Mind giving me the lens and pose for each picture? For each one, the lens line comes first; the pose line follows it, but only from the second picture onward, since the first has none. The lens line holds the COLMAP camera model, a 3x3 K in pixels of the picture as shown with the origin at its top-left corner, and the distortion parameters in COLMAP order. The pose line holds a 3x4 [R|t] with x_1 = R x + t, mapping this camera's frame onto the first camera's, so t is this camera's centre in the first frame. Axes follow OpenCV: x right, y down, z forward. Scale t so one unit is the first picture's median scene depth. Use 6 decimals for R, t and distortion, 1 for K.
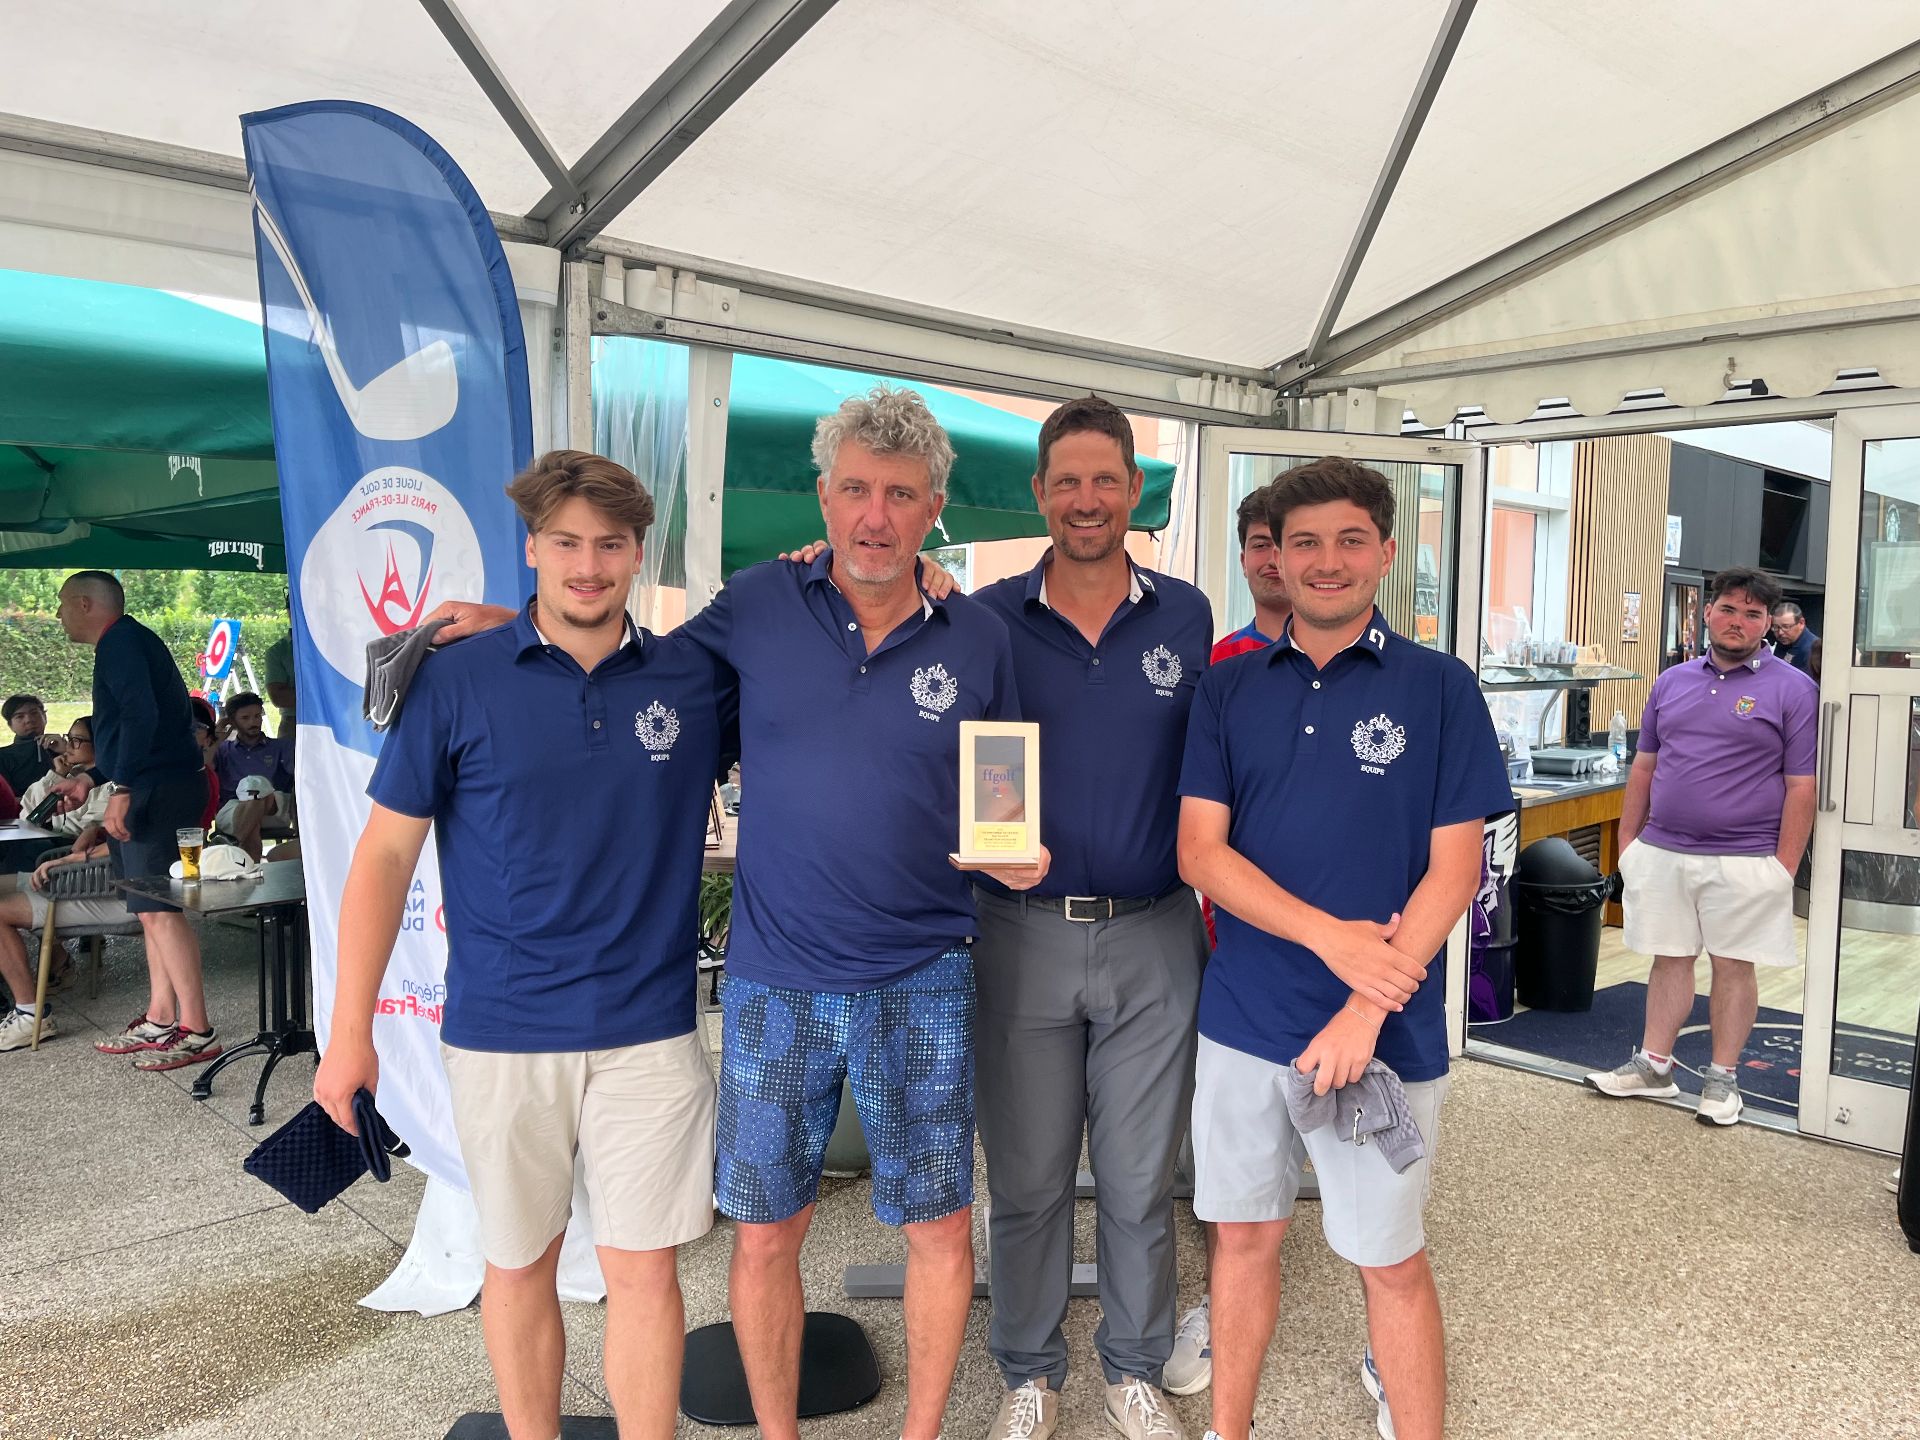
lens RADIAL K [[1415.1, 0, 960.7], [0, 1415.1, 725.7], [0, 0, 1]] dist [0.058600, -0.079982]
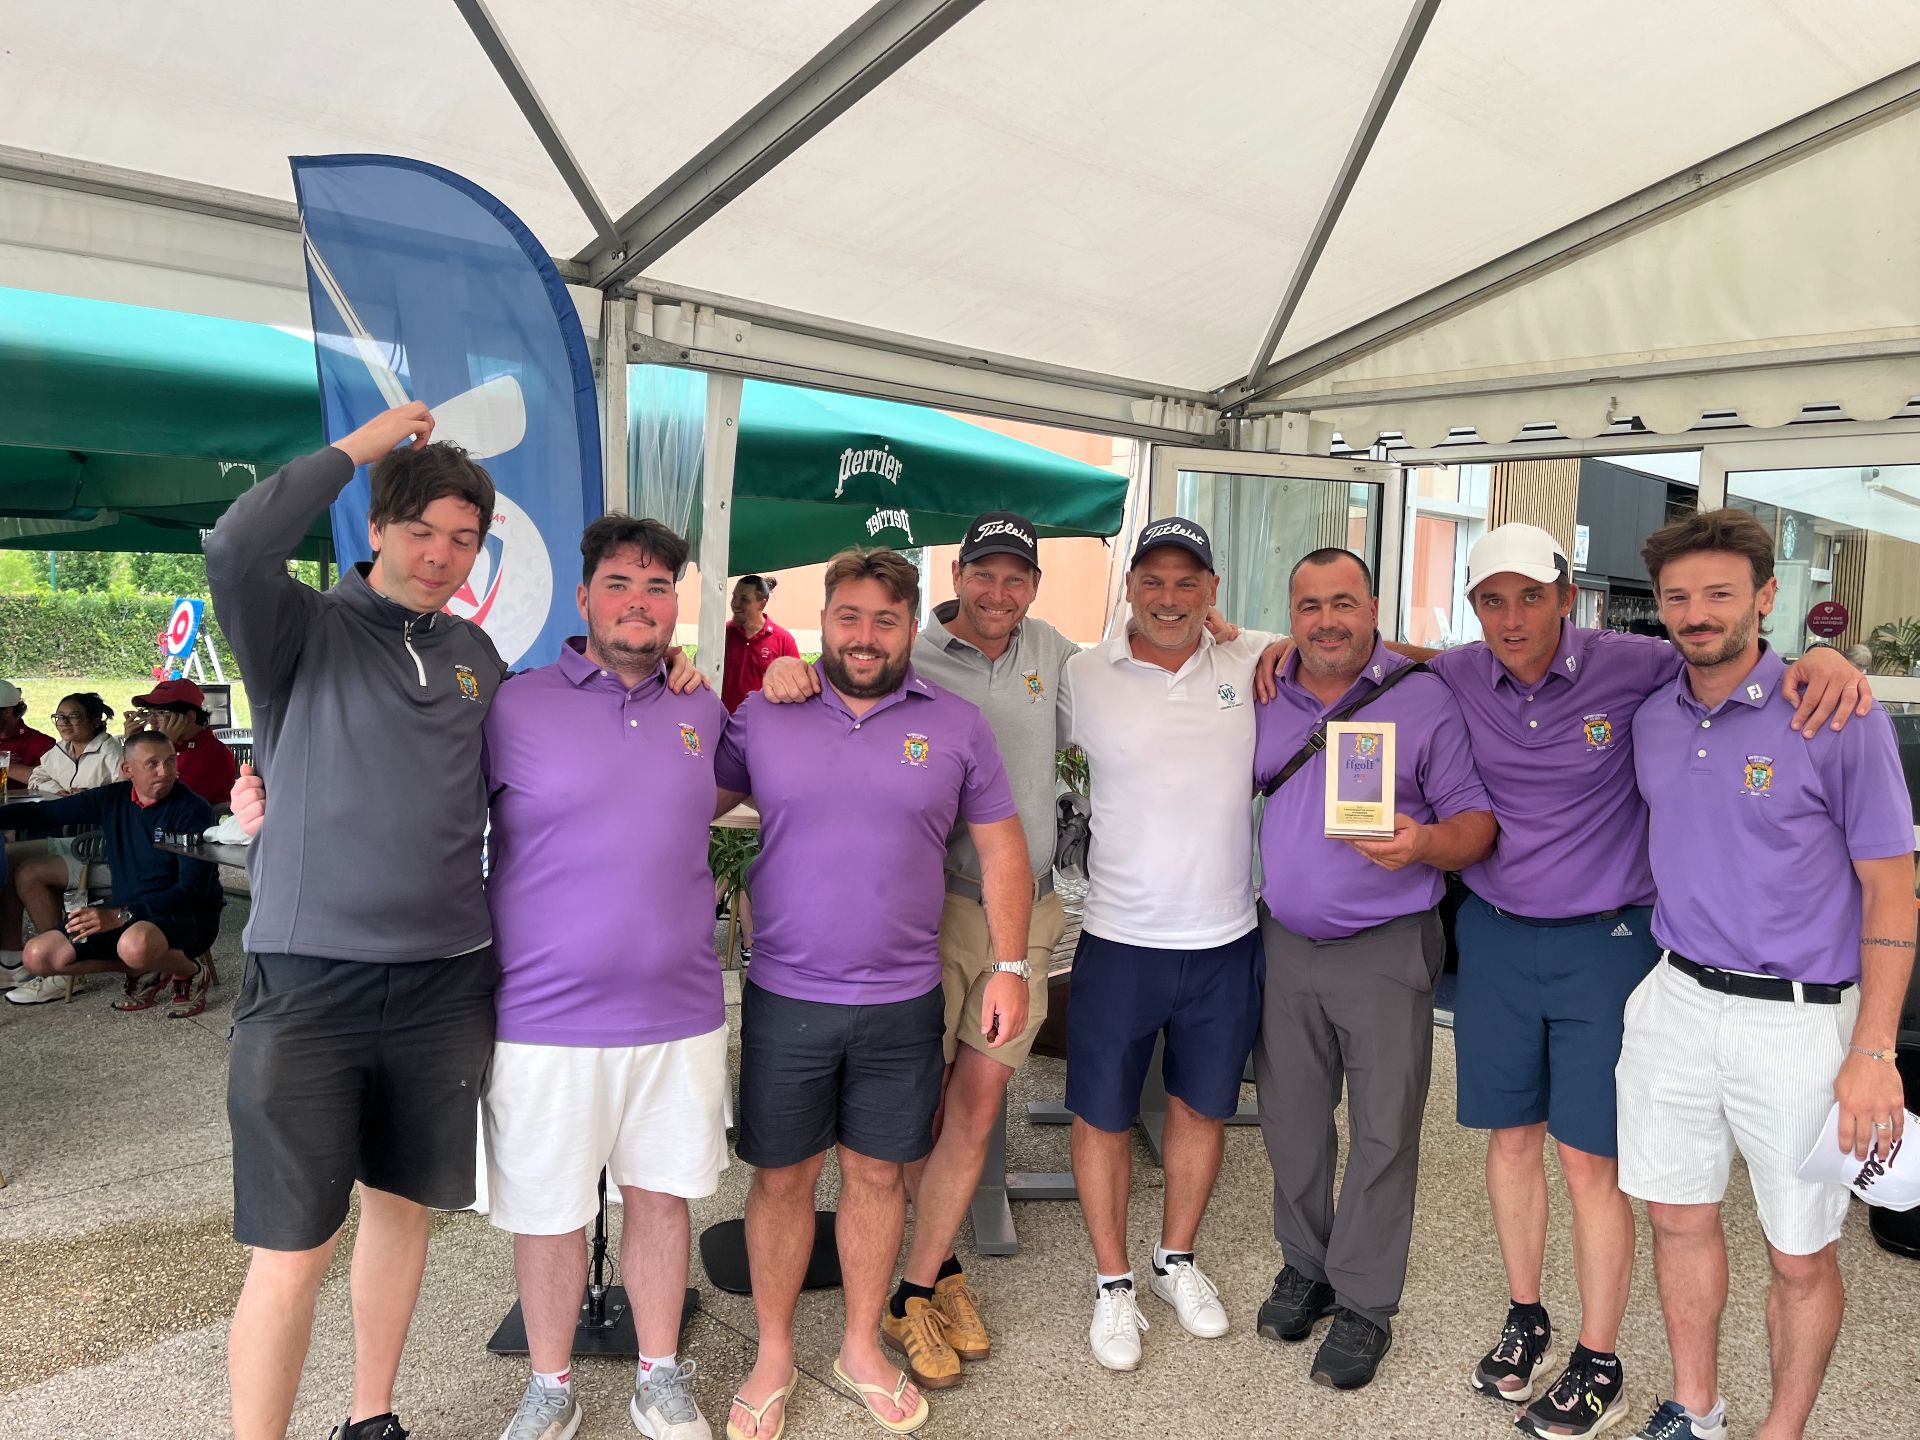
lens RADIAL K [[1441.1, 0, 960.6], [0, 1441.1, 729.4], [0, 0, 1]] dist [0.064988, -0.082818]
pose [[0.998951, 0.010949, 0.044463, -0.031446], [-0.011412, 0.999883, 0.010161, 0.003049], [-0.044347, -0.010657, 0.998959, -0.137799]]
